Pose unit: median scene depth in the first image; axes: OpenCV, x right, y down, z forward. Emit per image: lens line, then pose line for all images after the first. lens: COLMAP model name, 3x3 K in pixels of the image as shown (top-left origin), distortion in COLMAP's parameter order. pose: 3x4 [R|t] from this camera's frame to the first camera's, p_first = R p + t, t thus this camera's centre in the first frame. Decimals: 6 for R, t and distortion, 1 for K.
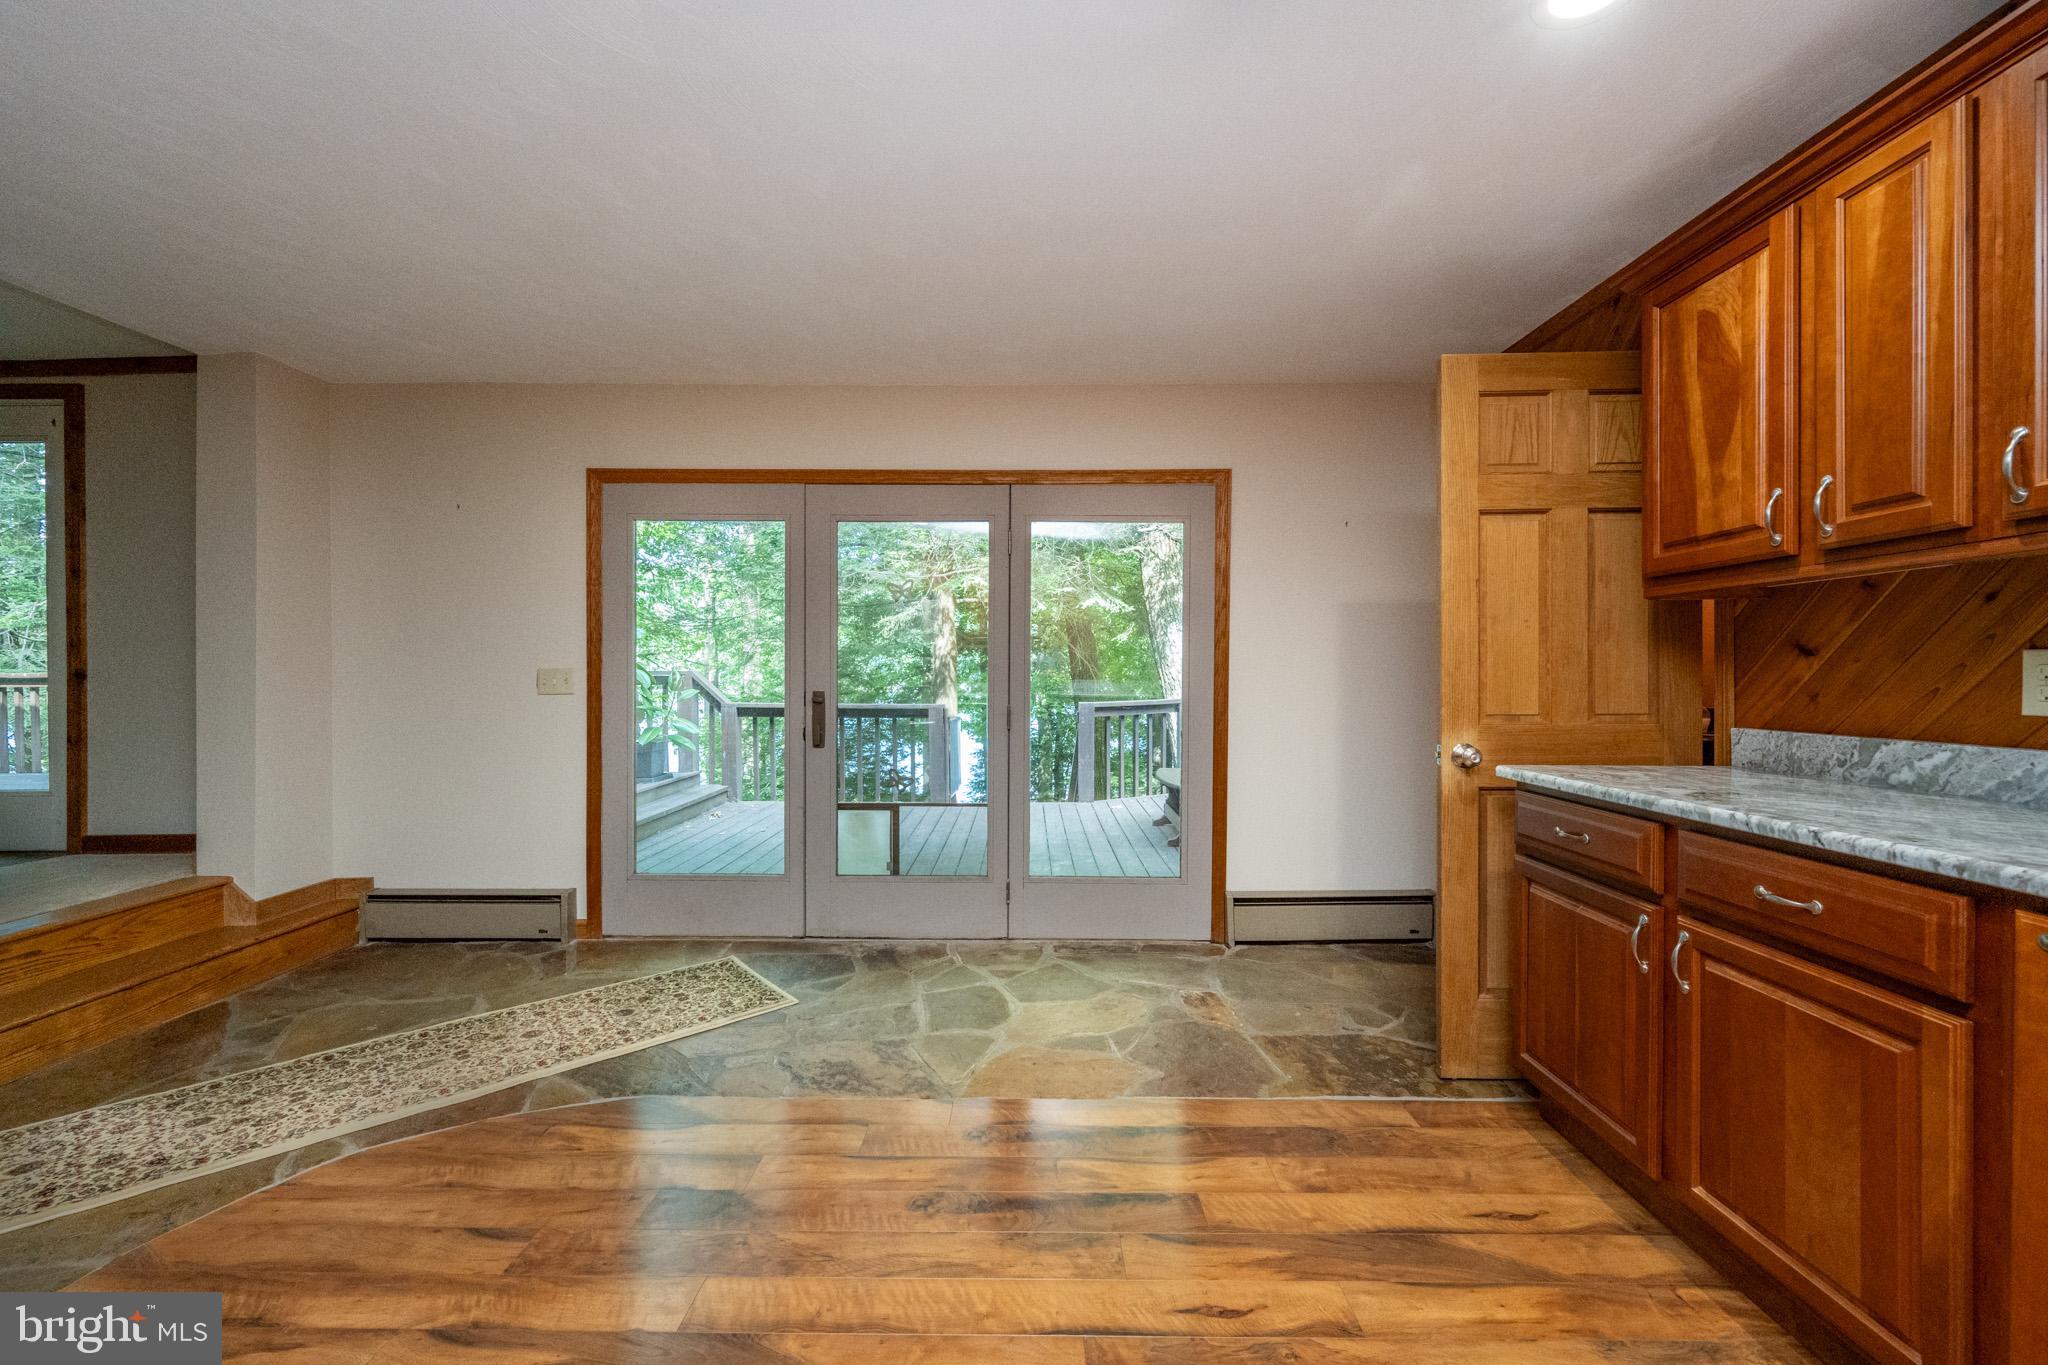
lens RADIAL K [[817.3, 0, 1012.0], [0, 817.3, 682.2], [0, 0, 1]] dist [0.000031, -0.000200]
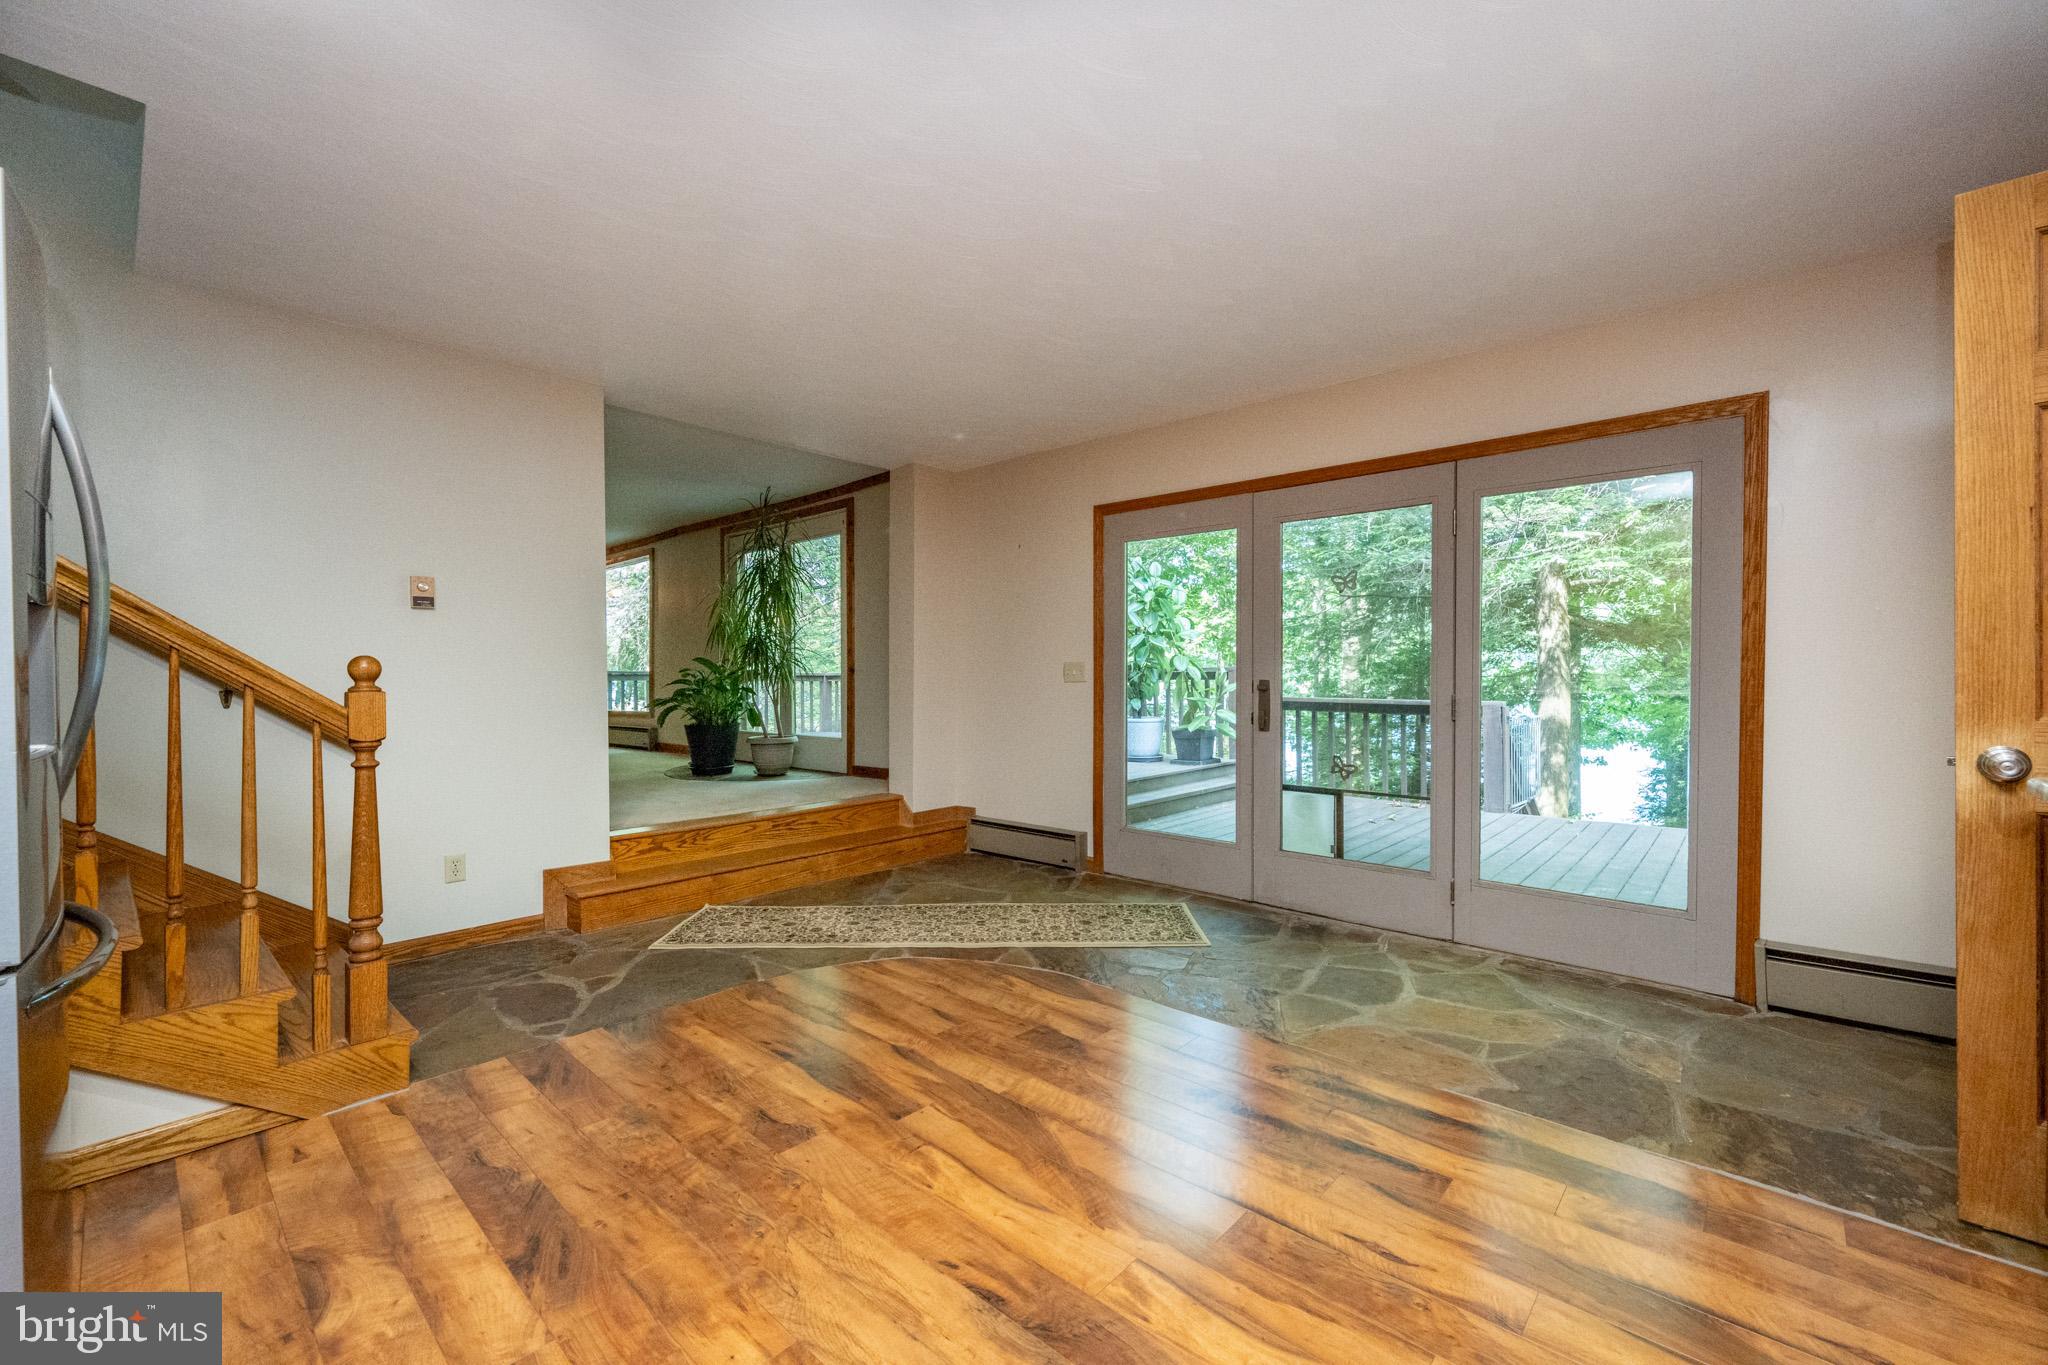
lens RADIAL K [[823.9, 0, 1024.0], [0, 823.9, 682.5], [0, 0, 1]] dist [-0.000751, -0.000478]
pose [[0.751535, 0.003351, -0.659685, 0.293742], [-0.003584, 0.999993, 0.000997, 0.017501], [0.659683, 0.001615, 0.751542, -0.051321]]
